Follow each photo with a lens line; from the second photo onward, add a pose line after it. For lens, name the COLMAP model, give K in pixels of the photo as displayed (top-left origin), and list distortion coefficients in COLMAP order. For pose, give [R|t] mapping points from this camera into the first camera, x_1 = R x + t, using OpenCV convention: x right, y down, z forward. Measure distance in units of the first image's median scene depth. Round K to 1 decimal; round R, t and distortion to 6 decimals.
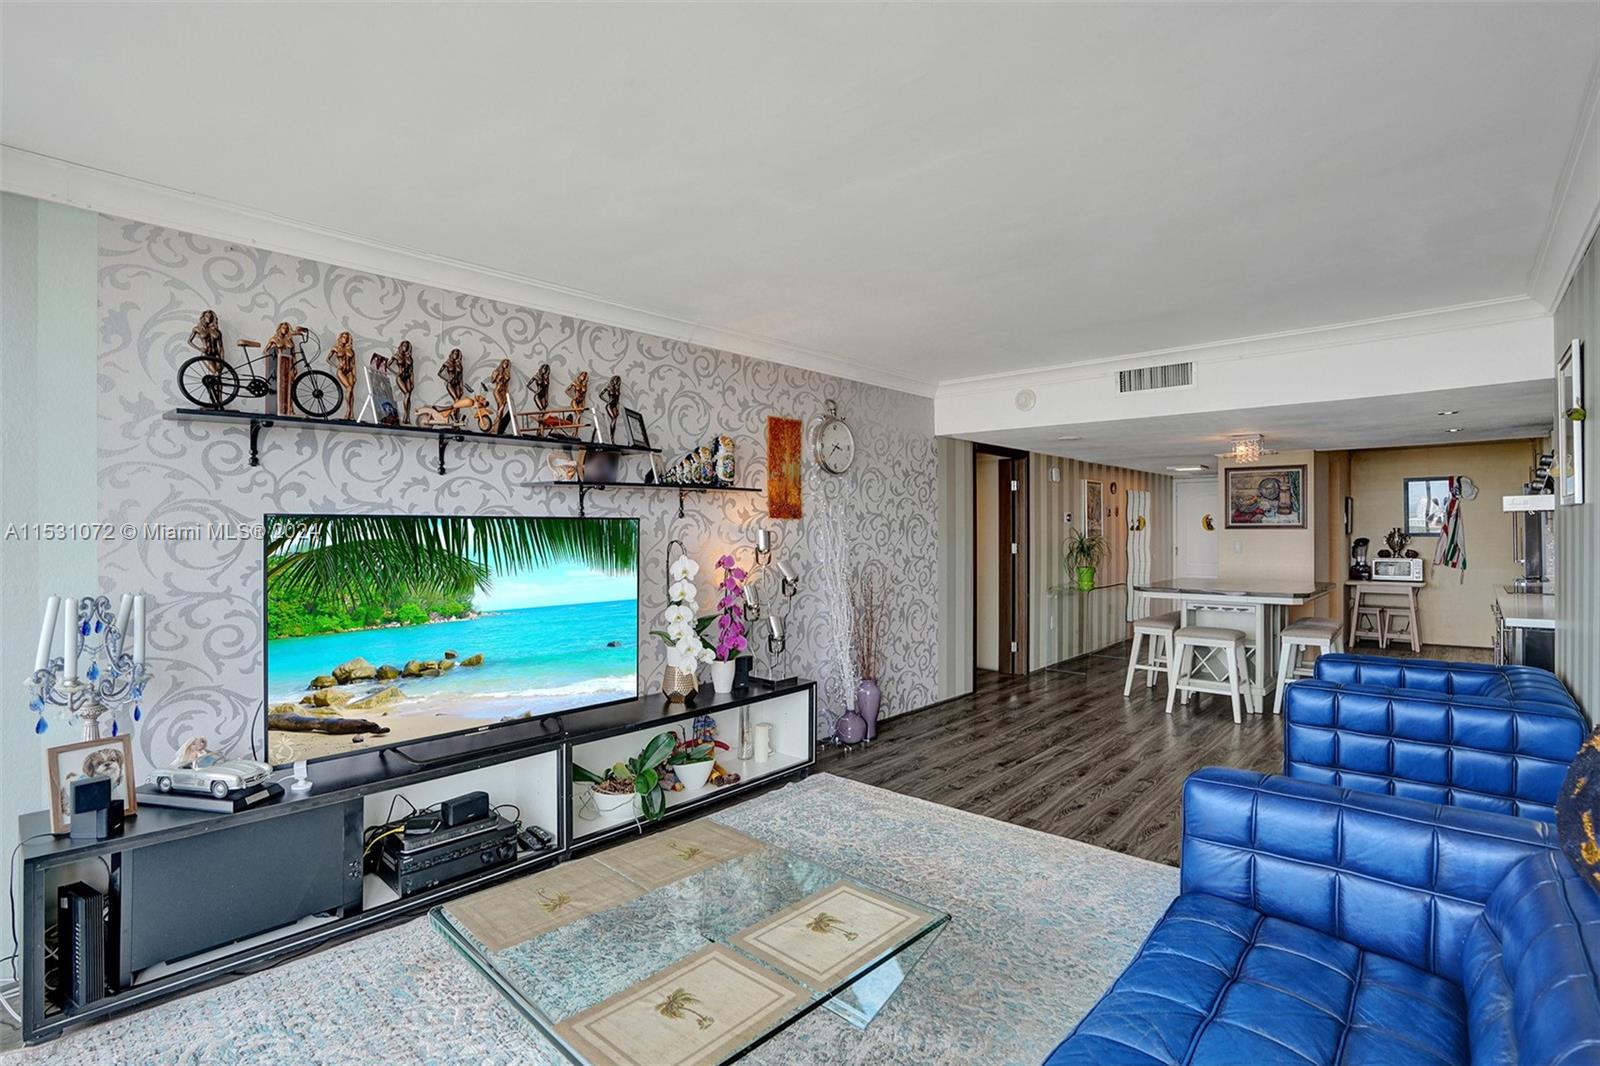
lens RADIAL K [[787.6, 0, 796.8], [0, 787.6, 524.7], [0, 0, 1]] dist [-0.053961, 0.022356]
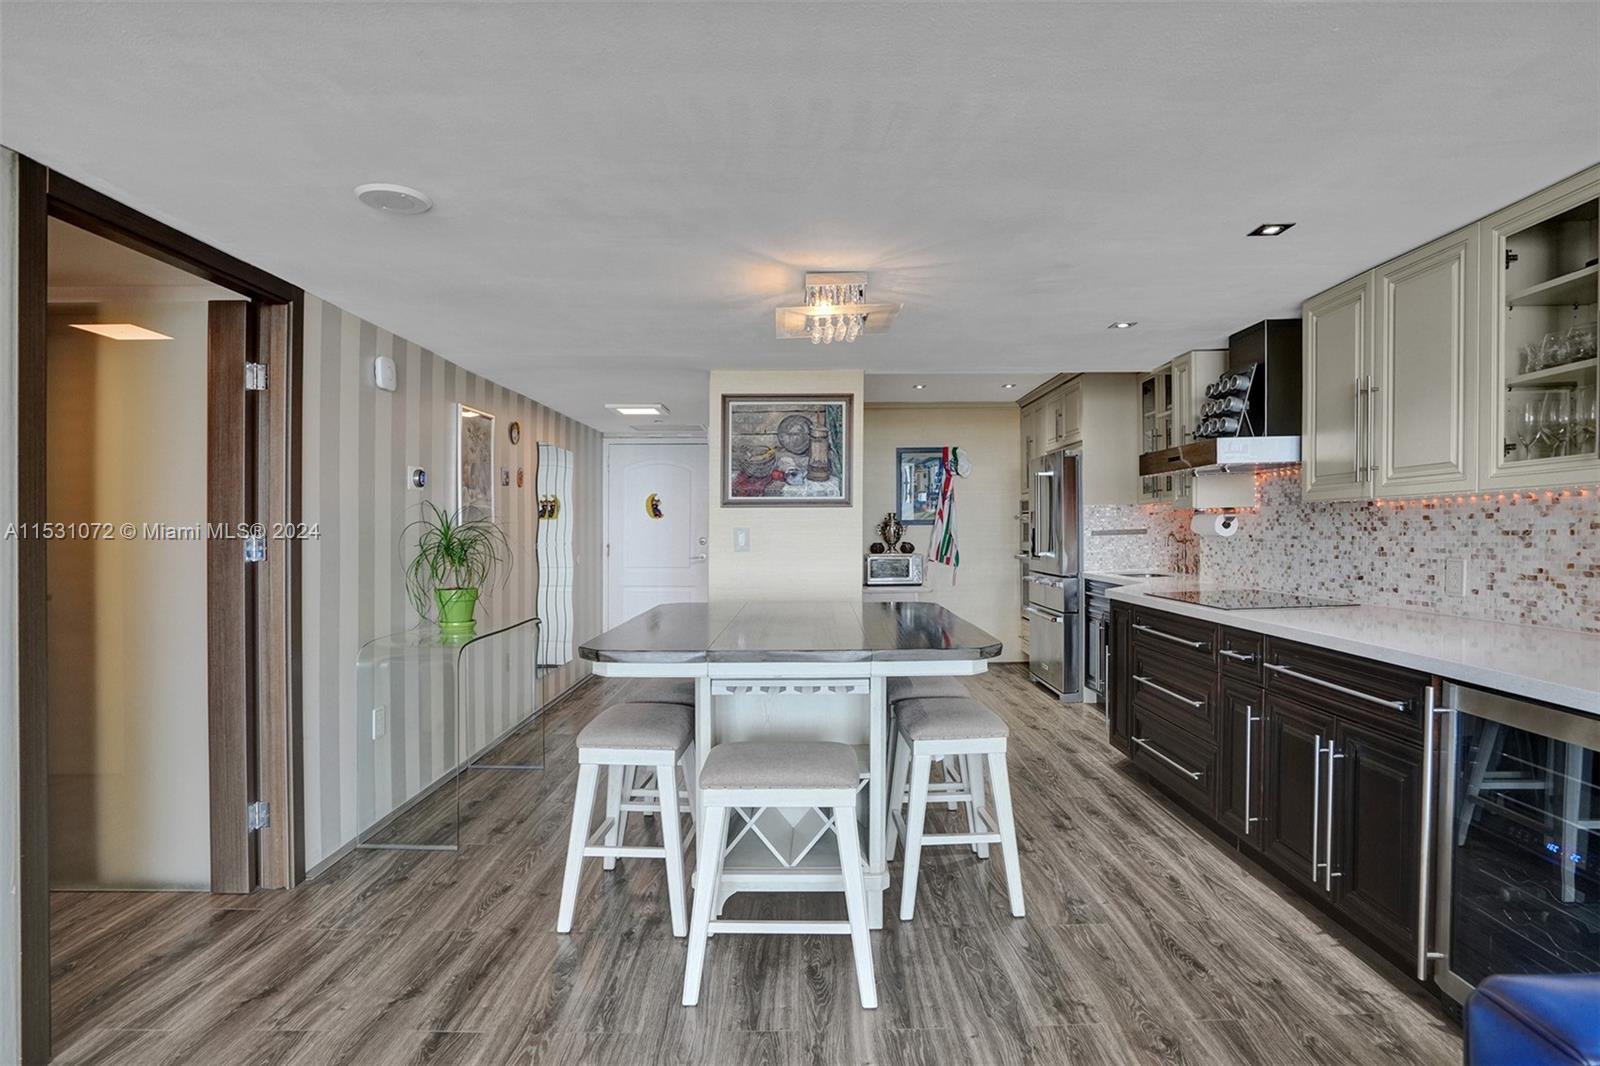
lens RADIAL K [[820.6, 0, 810.7], [0, 820.6, 527.6], [0, 0, 1]] dist [-0.015375, 0.001055]
pose [[0.735713, -0.001904, 0.677290, 0.210136], [0.002243, 0.999997, 0.000375, 0.020261], [-0.677289, 0.001243, 0.735716, 0.539845]]
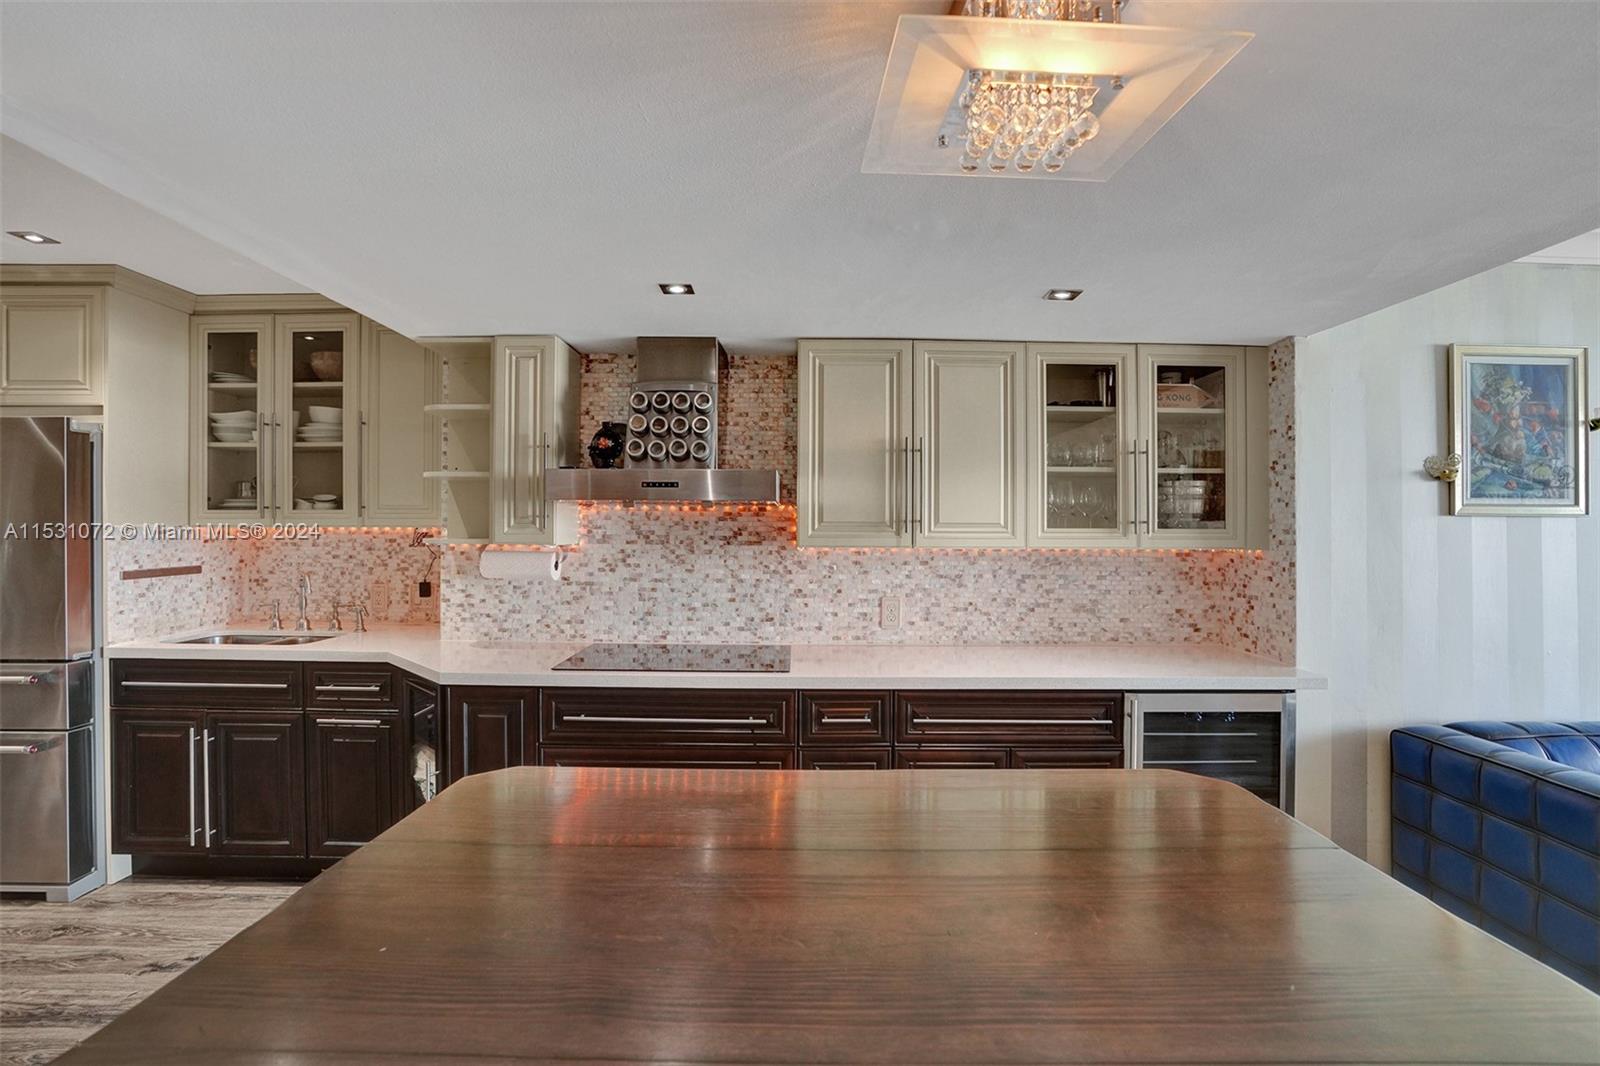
lens RADIAL K [[787.6, 0, 797.1], [0, 787.6, 529.2], [0, 0, 1]] dist [-0.053961, 0.022356]
pose [[-0.683074, 0.009640, 0.730286, 0.391751], [-0.008198, 0.999749, -0.020866, 0.007846], [-0.730303, -0.020240, -0.682823, 0.930608]]
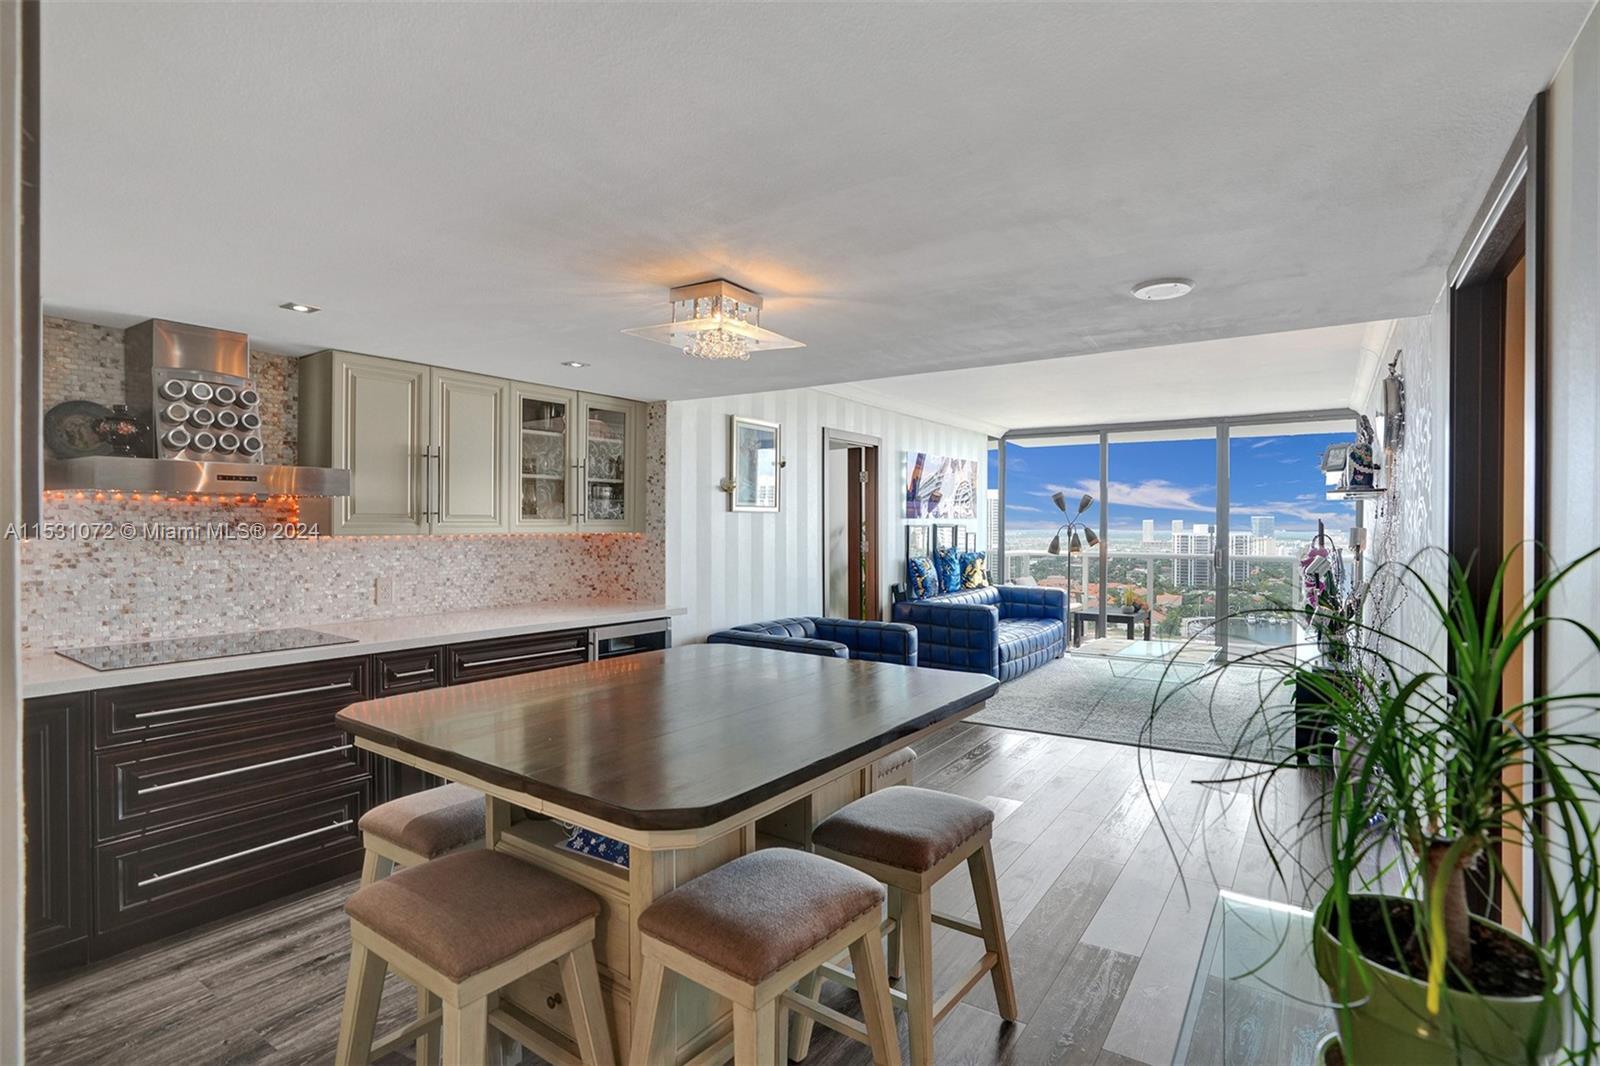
lens RADIAL K [[787.6, 0, 816.3], [0, 787.6, 529.9], [0, 0, 1]] dist [-0.053961, 0.022356]
pose [[-0.990979, 0.010903, -0.133572, 0.462870], [0.011511, 0.999927, -0.003778, 0.009974], [0.133521, -0.005282, -0.991032, 1.120616]]
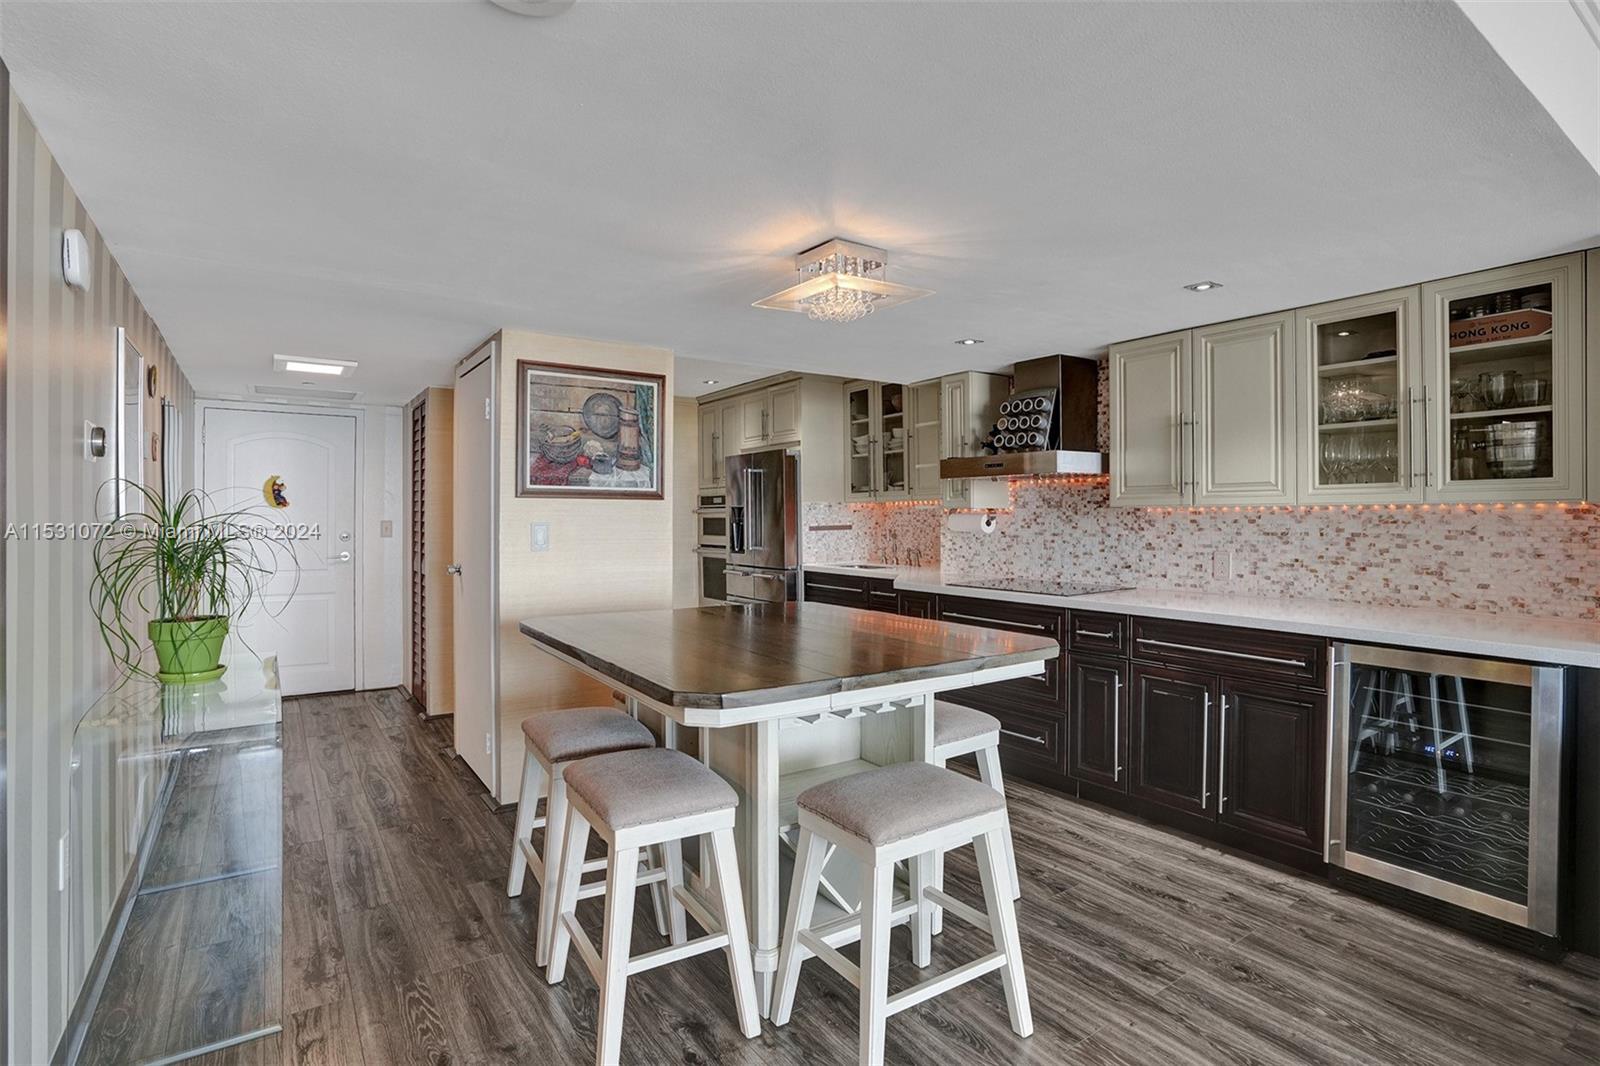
lens RADIAL K [[787.6, 0, 801.8], [0, 787.6, 528.6], [0, 0, 1]] dist [-0.053961, 0.022356]
pose [[0.219244, -0.010307, 0.975616, 0.154473], [-0.006938, 0.999902, 0.012123, 0.017111], [-0.975645, -0.009427, 0.219151, 0.750540]]
